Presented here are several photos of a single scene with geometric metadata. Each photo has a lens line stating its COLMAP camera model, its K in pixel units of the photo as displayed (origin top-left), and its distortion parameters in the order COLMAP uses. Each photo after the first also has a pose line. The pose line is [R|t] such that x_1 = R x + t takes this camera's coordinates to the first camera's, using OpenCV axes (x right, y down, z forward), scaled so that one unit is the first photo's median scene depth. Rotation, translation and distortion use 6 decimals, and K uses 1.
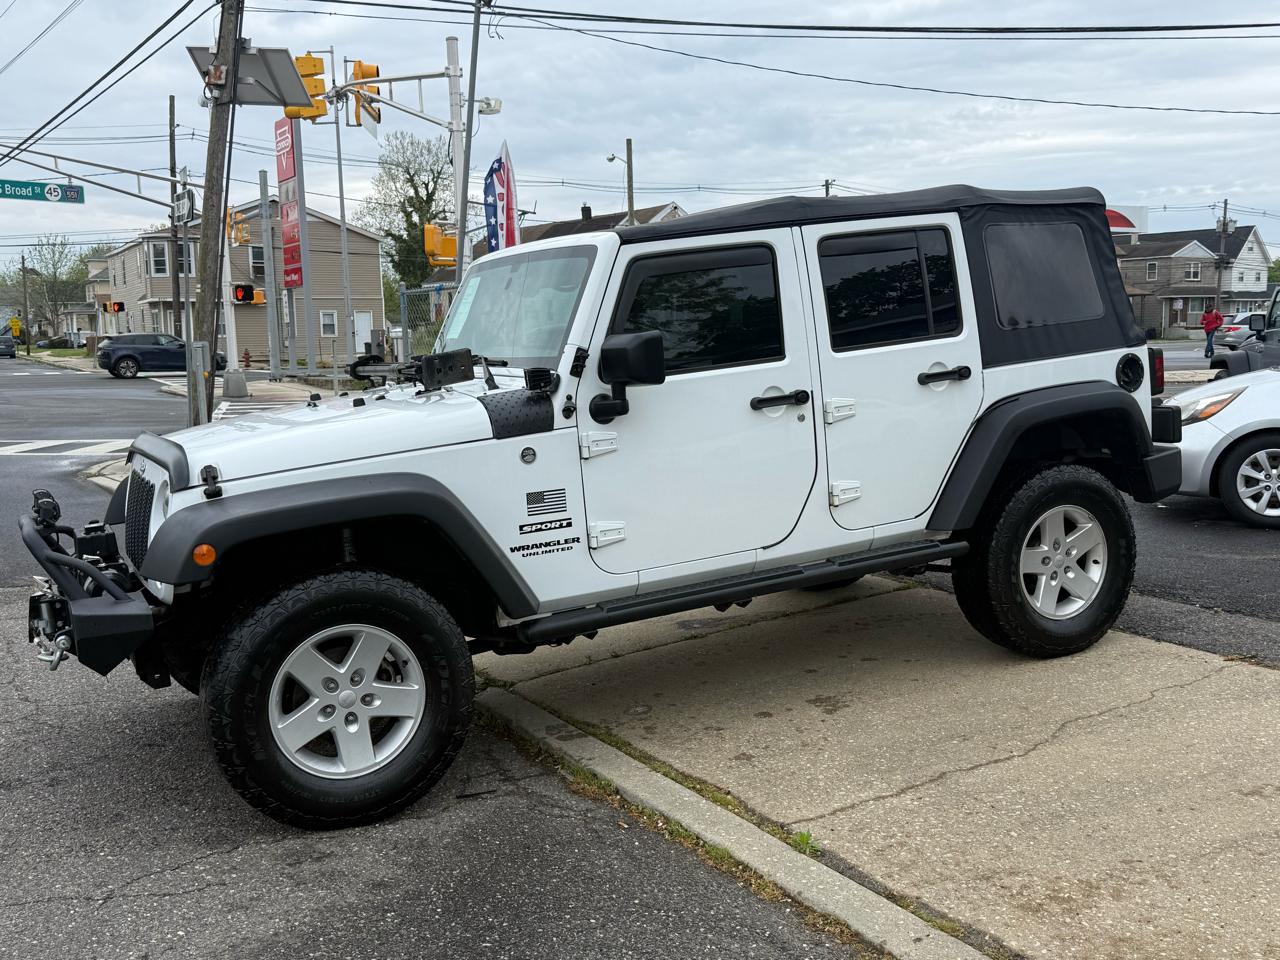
lens RADIAL K [[1252.9, 0, 640.0], [0, 1252.9, 480.0], [0, 0, 1]] dist [0.187044, -0.403580]
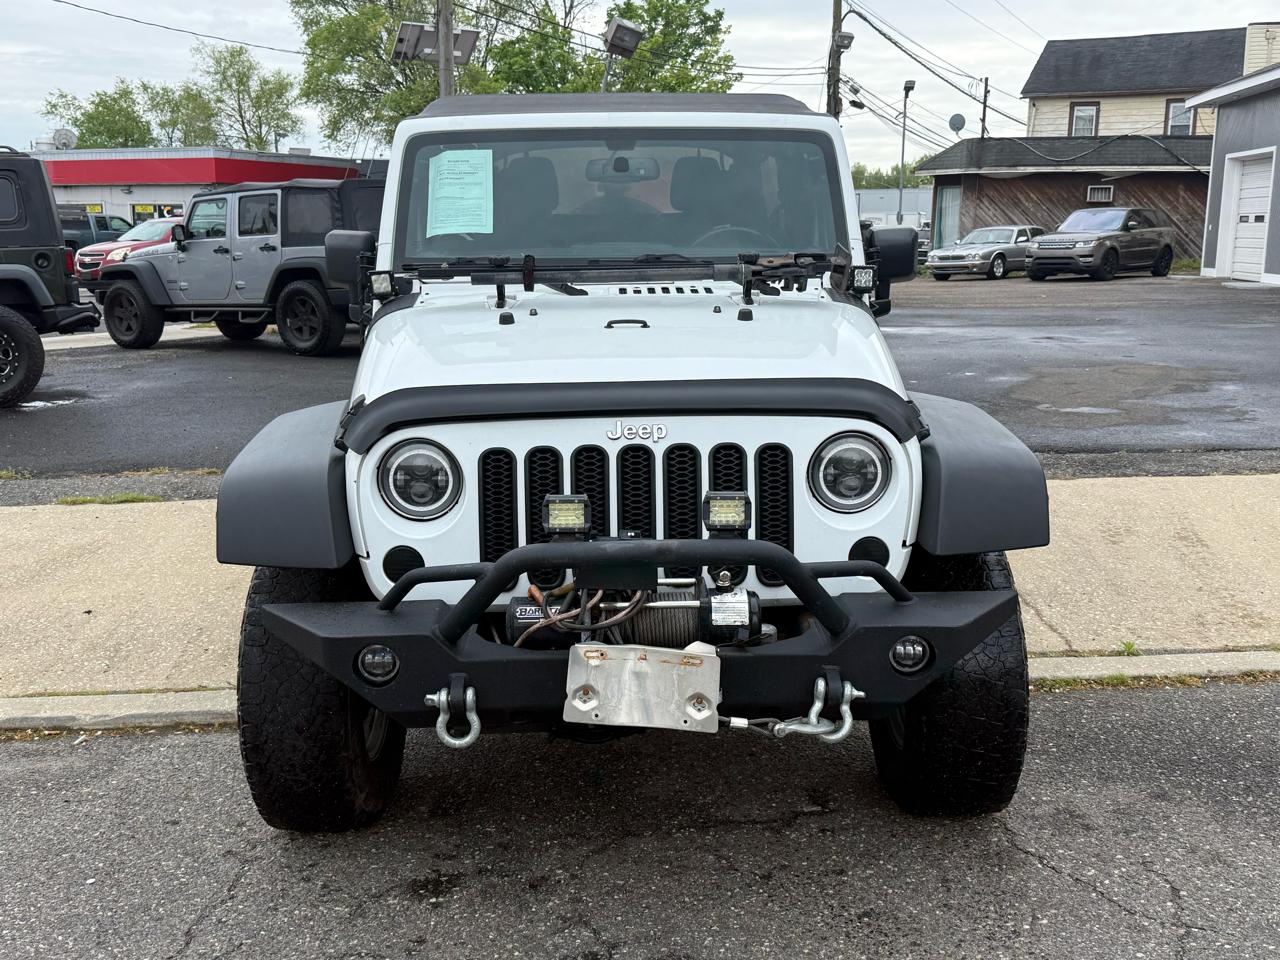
lens RADIAL K [[1252.9, 0, 640.0], [0, 1252.9, 480.0], [0, 0, 1]] dist [0.187044, -0.403580]
pose [[0.429669, -0.158832, 0.888908, -0.899314], [0.100846, 0.986691, 0.127558, -0.064230], [-0.897337, 0.034835, 0.439968, 0.683557]]
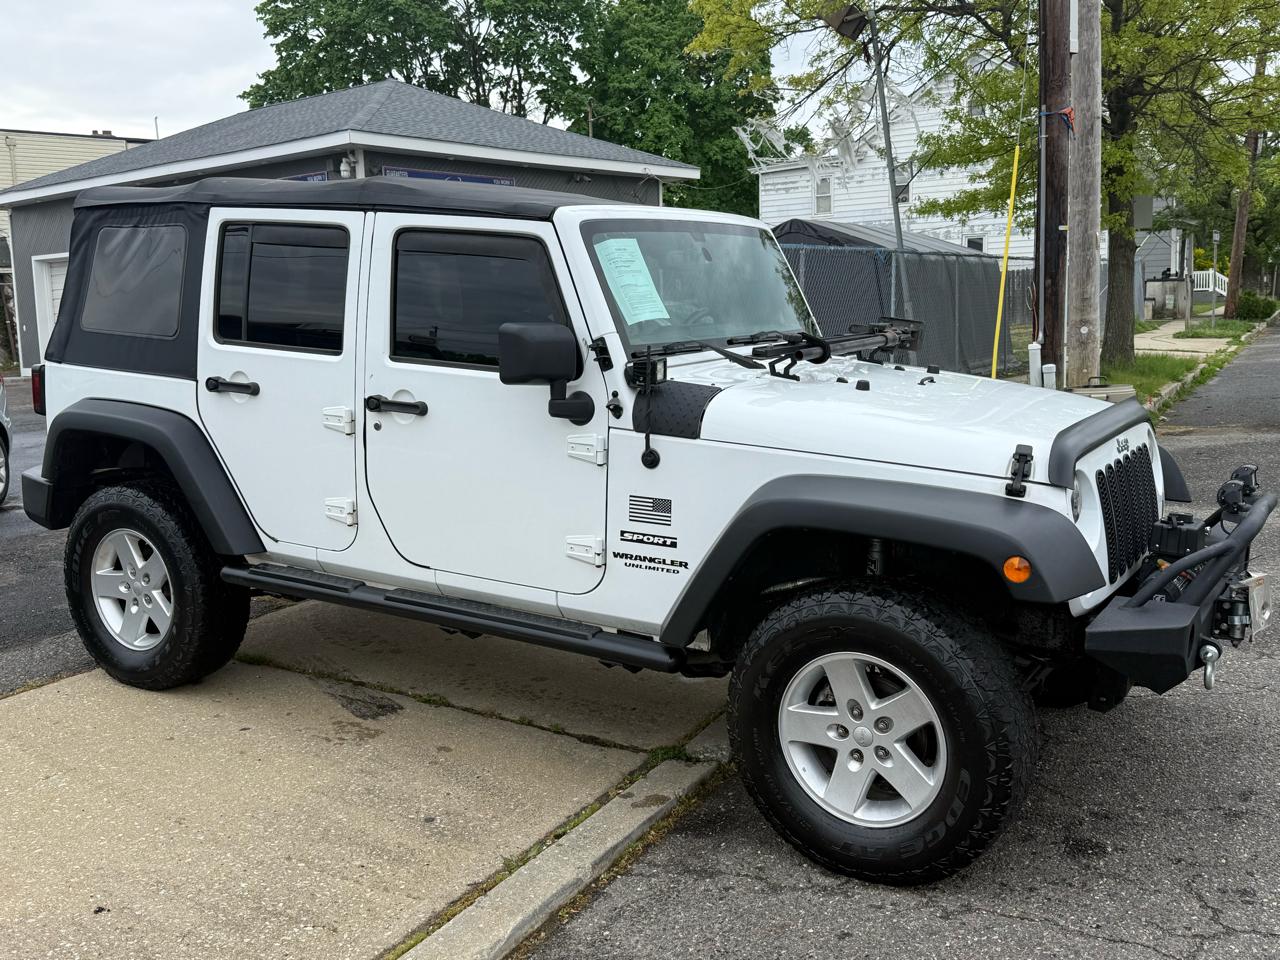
lens RADIAL K [[1252.9, 0, 640.0], [0, 1252.9, 480.0], [0, 0, 1]] dist [0.187044, -0.403580]
pose [[-0.517441, -0.082290, 0.851753, -0.903753], [0.144422, 0.972689, 0.181710, -0.181333], [-0.843444, 0.217036, -0.491425, 1.606163]]
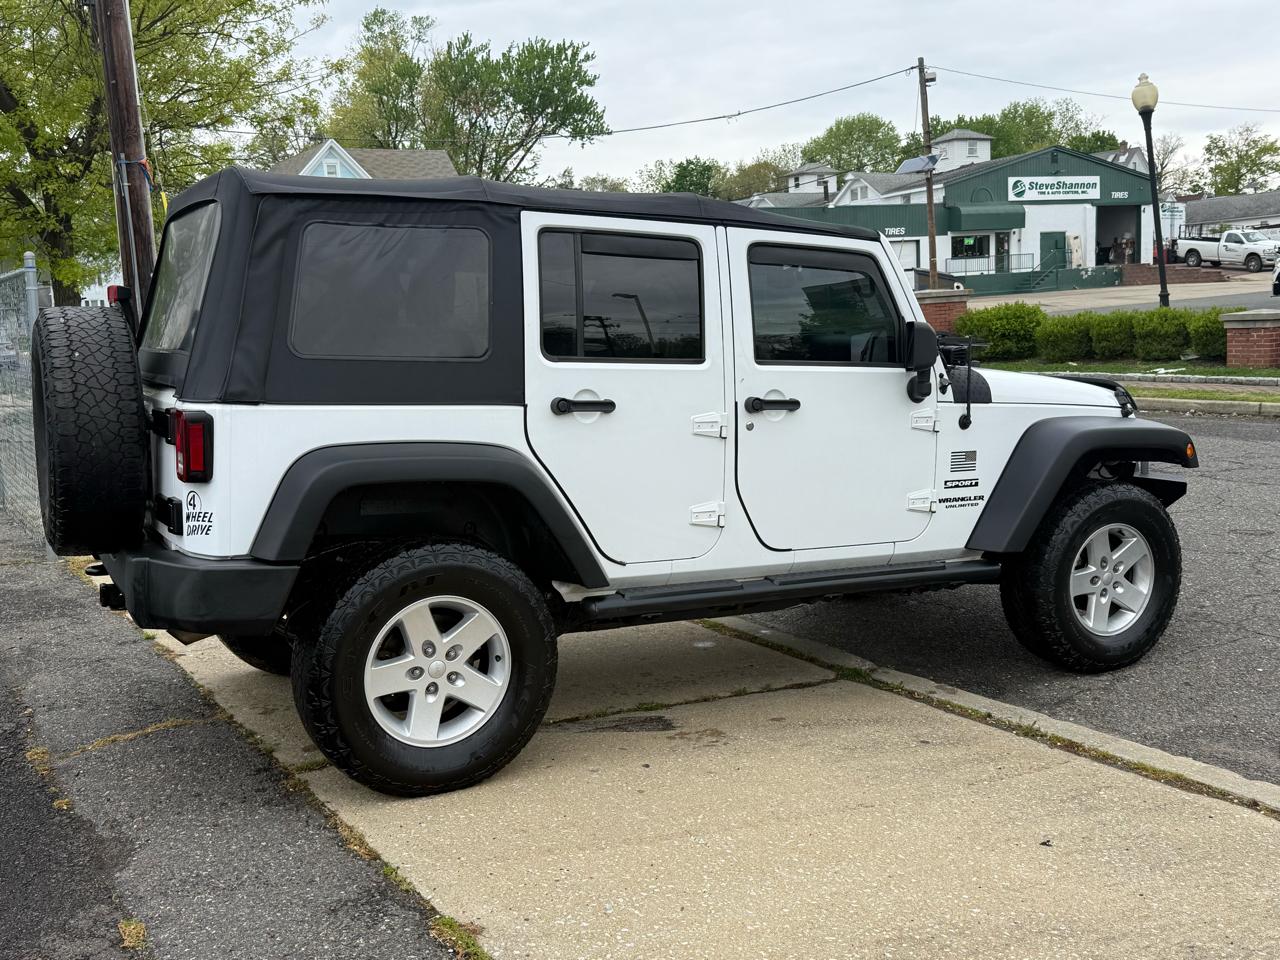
lens RADIAL K [[1252.9, 0, 630.8], [0, 1252.9, 481.0], [0, 0, 1]] dist [0.186971, -0.403402]
pose [[-0.997476, 0.070533, -0.008191, 0.067938], [0.066145, 0.964930, 0.254038, -0.291026], [0.025821, 0.252855, -0.967160, 2.246823]]
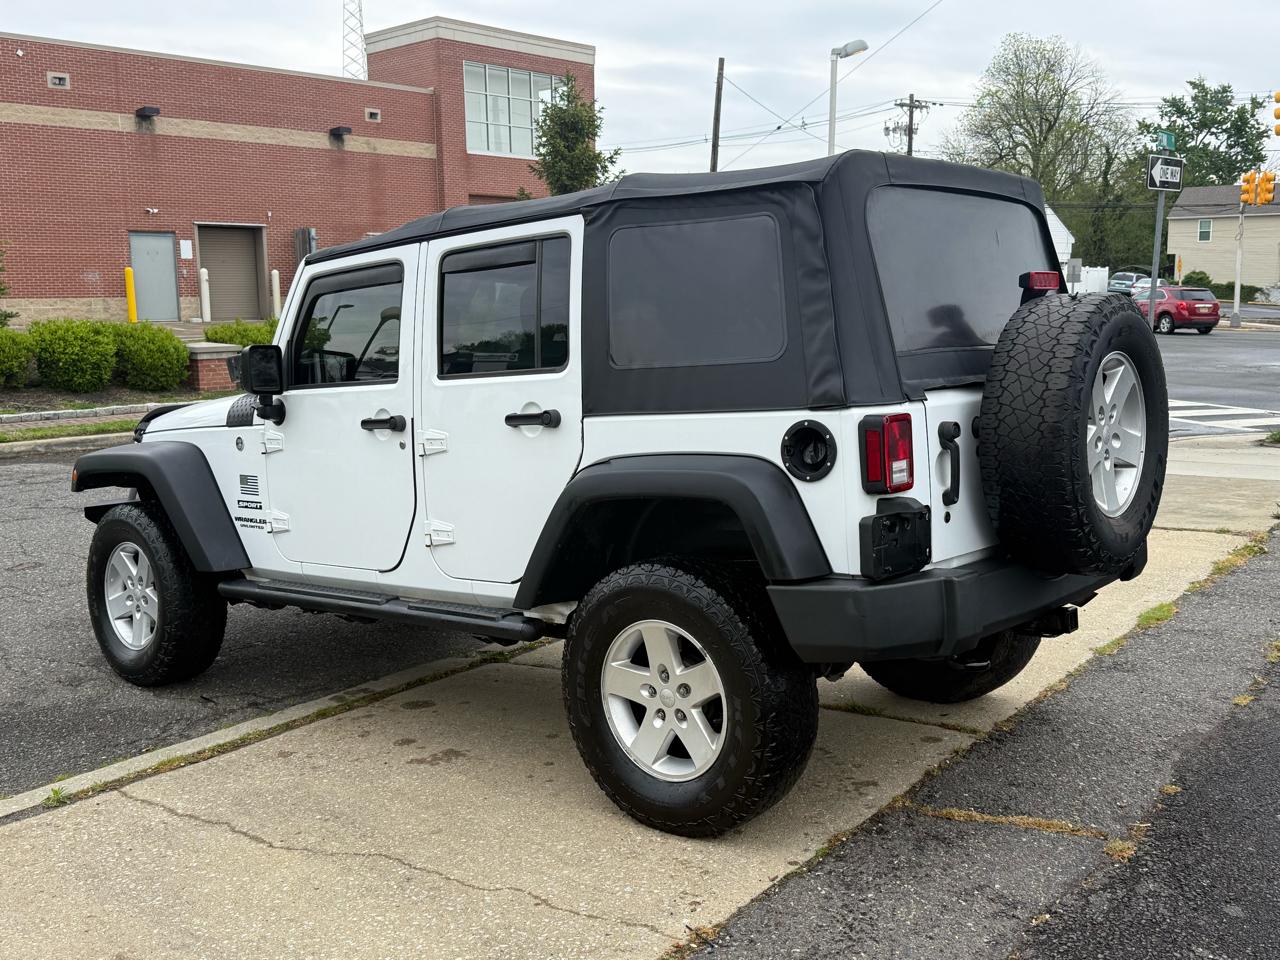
lens RADIAL K [[1252.9, 0, 640.0], [0, 1252.9, 480.0], [0, 0, 1]] dist [0.187044, -0.403580]
pose [[0.384738, 0.149662, -0.910812, 1.065384], [-0.112191, 0.987033, 0.114796, -0.152635], [0.916182, 0.058018, 0.396540, 0.787583]]
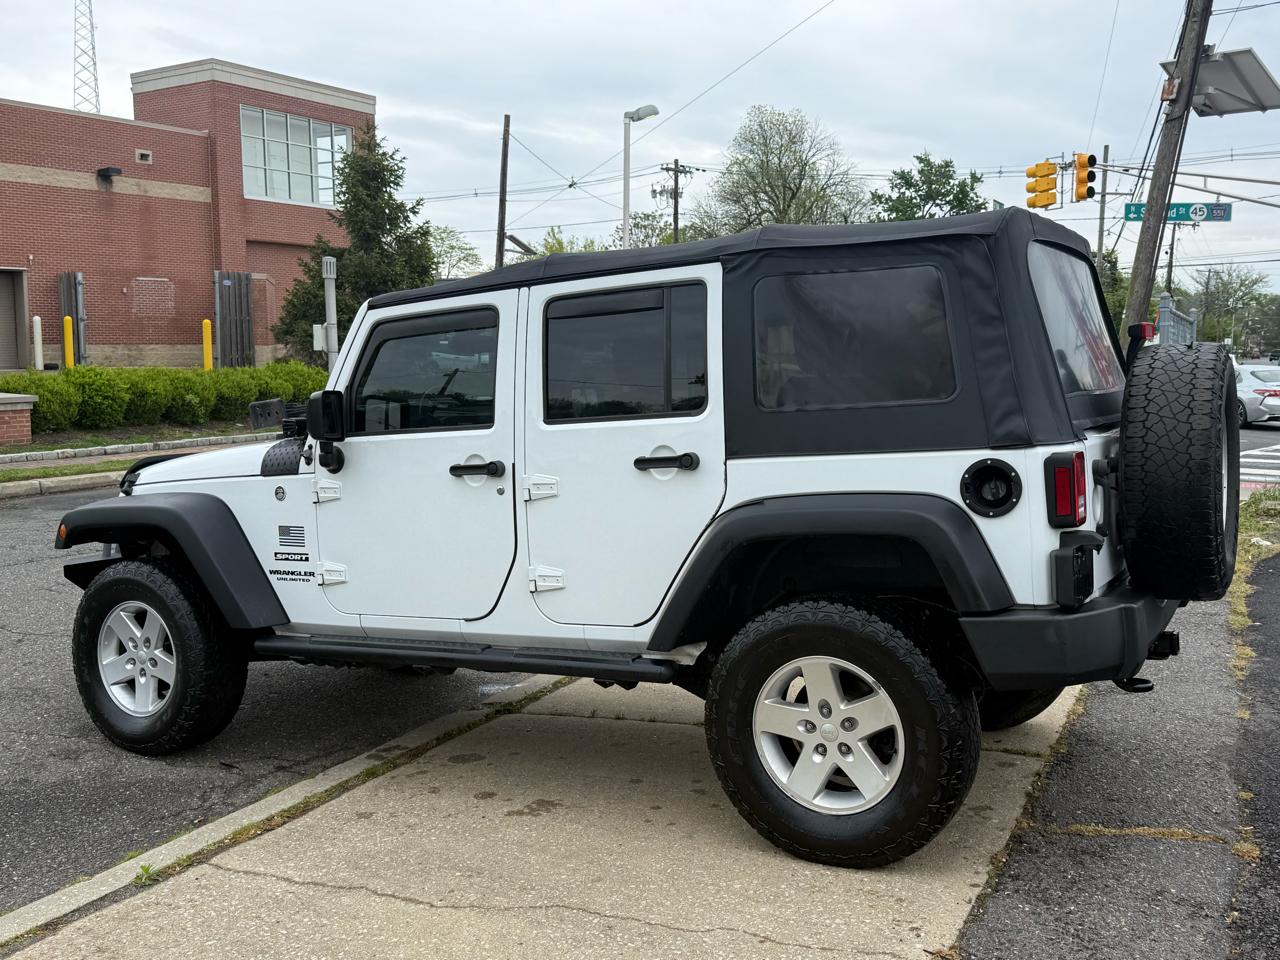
lens RADIAL K [[1255.4, 0, 633.8], [0, 1255.4, 483.3], [0, 0, 1]] dist [0.167879, -0.341851]
pose [[0.551836, 0.108394, -0.826878, 0.957340], [-0.113412, 0.992060, 0.054359, -0.117215], [0.826205, 0.063781, 0.559748, 0.555570]]
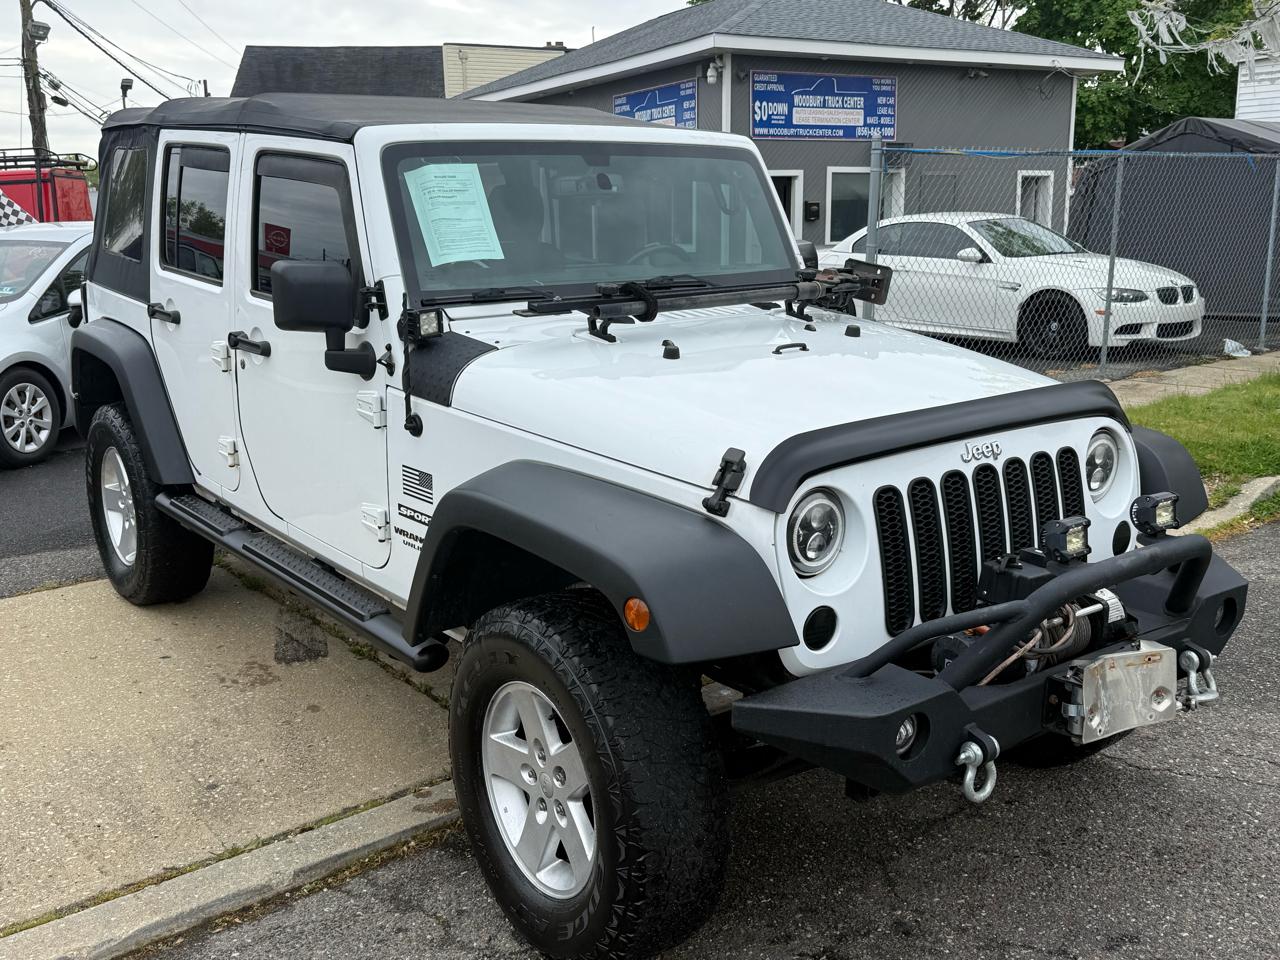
lens RADIAL K [[1255.4, 0, 633.8], [0, 1255.4, 483.3], [0, 0, 1]] dist [0.167879, -0.341851]
pose [[-0.178533, -0.176671, 0.967943, -0.924409], [0.139770, 0.969218, 0.202684, -0.141284], [-0.973956, 0.171475, -0.148344, 1.196526]]
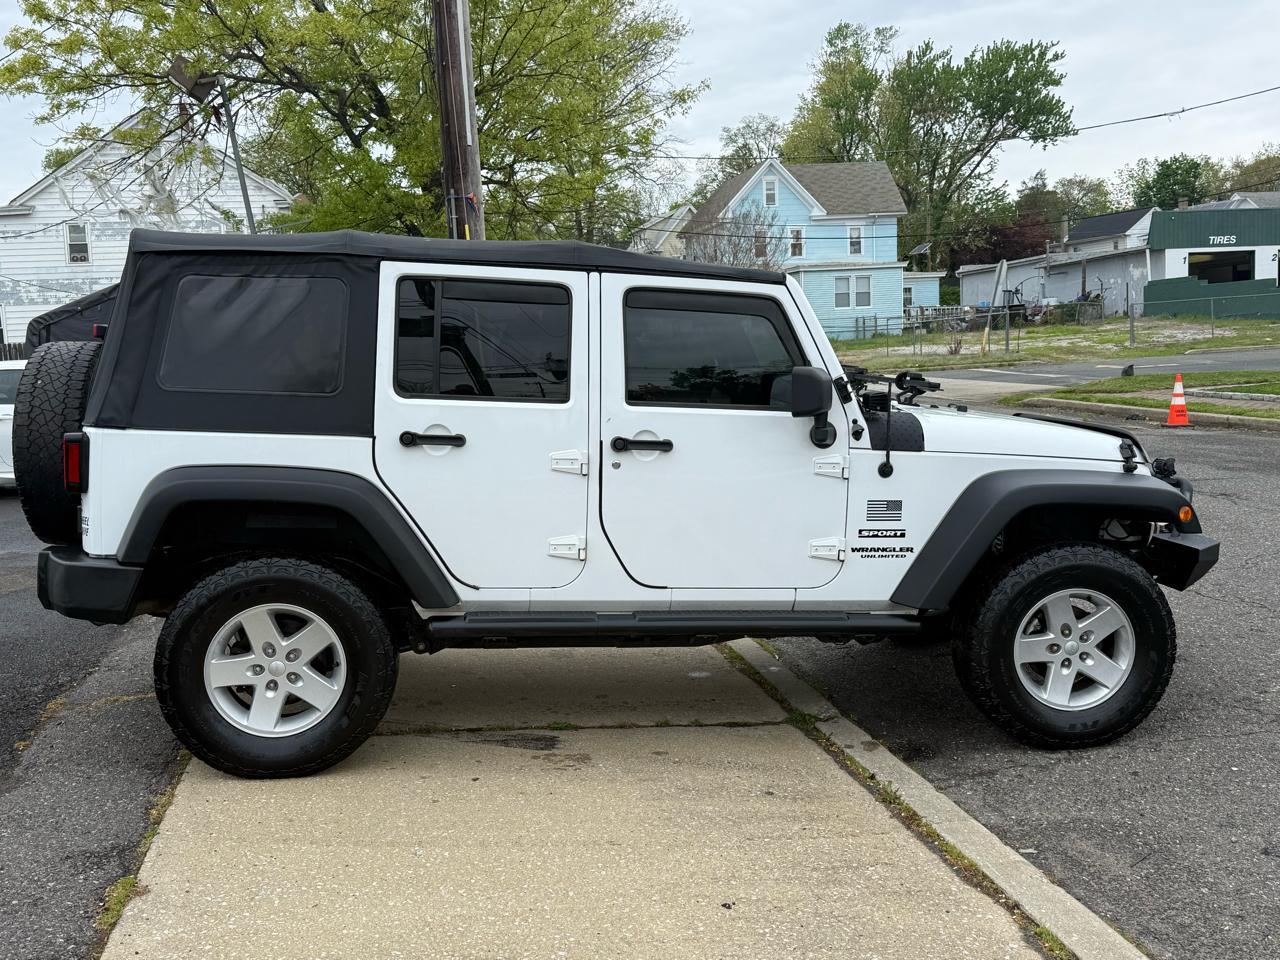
lens RADIAL K [[1252.9, 0, 640.0], [0, 1252.9, 480.0], [0, 0, 1]] dist [0.187044, -0.403580]
pose [[-0.941330, 0.017885, 0.337014, -0.383841], [0.096364, 0.971266, 0.217616, -0.283481], [-0.323438, 0.237325, -0.916005, 2.213864]]
